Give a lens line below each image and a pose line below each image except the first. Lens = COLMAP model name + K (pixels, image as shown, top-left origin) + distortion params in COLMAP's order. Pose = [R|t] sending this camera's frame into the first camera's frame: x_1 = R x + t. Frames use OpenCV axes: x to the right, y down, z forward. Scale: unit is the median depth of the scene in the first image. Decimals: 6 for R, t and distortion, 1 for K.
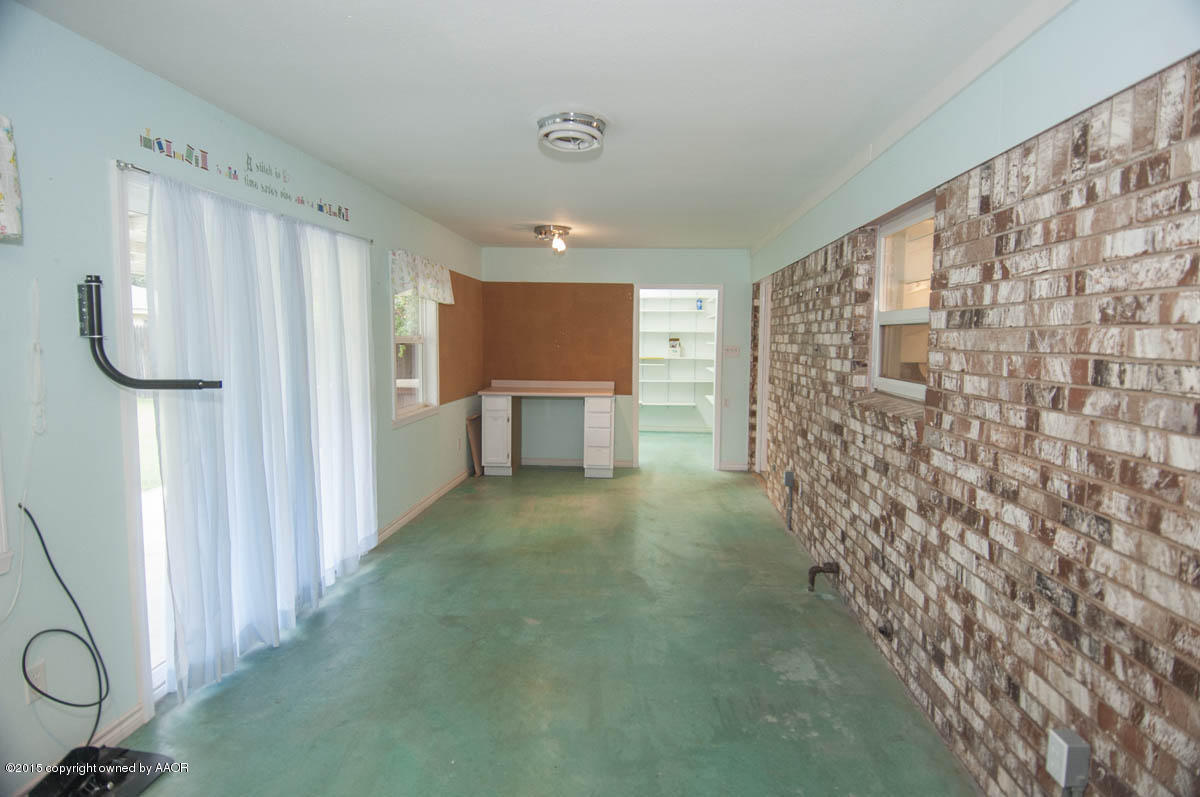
lens RADIAL K [[624.5, 0, 609.9], [0, 624.5, 388.3], [0, 0, 1]] dist [0.047235, -0.052170]
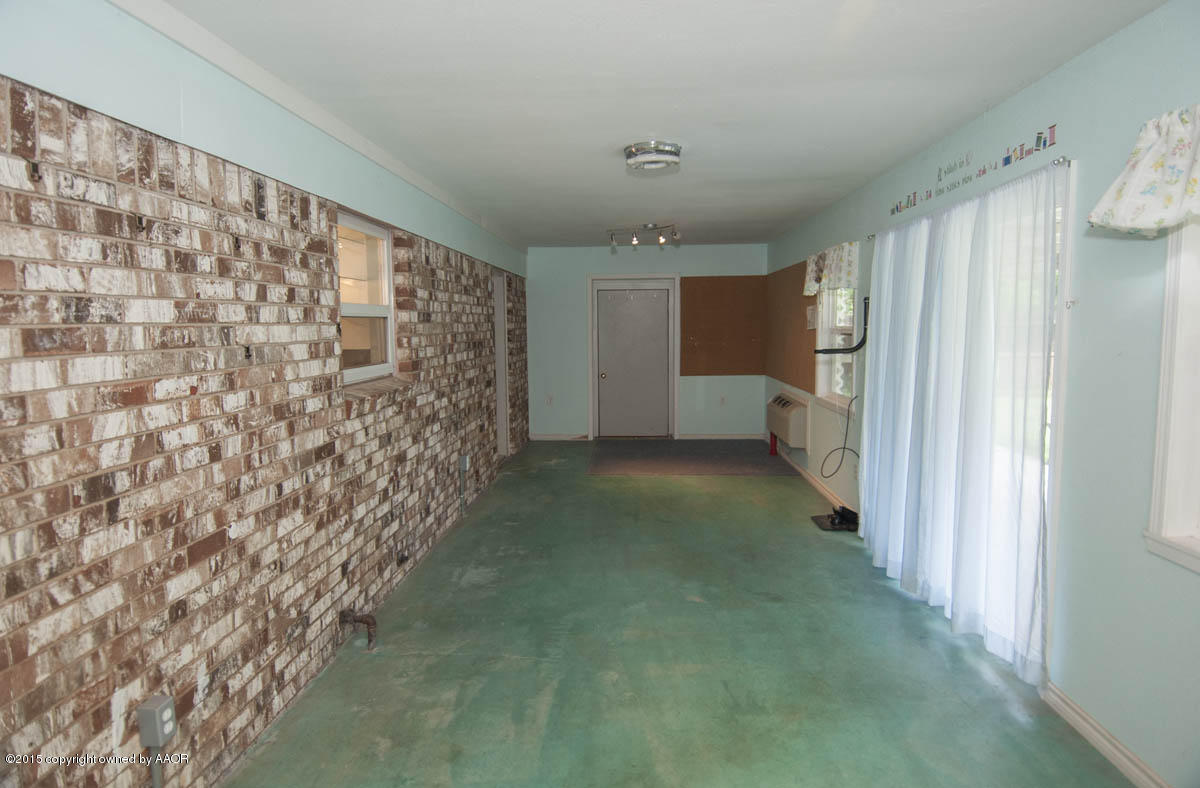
lens RADIAL K [[639.1, 0, 605.4], [0, 639.1, 375.6], [0, 0, 1]] dist [0.045601, -0.059534]
pose [[-0.999903, 0.008369, -0.011156, 0.049582], [0.006416, 0.986304, 0.164812, -0.238598], [0.012383, 0.164724, -0.986262, 2.777833]]
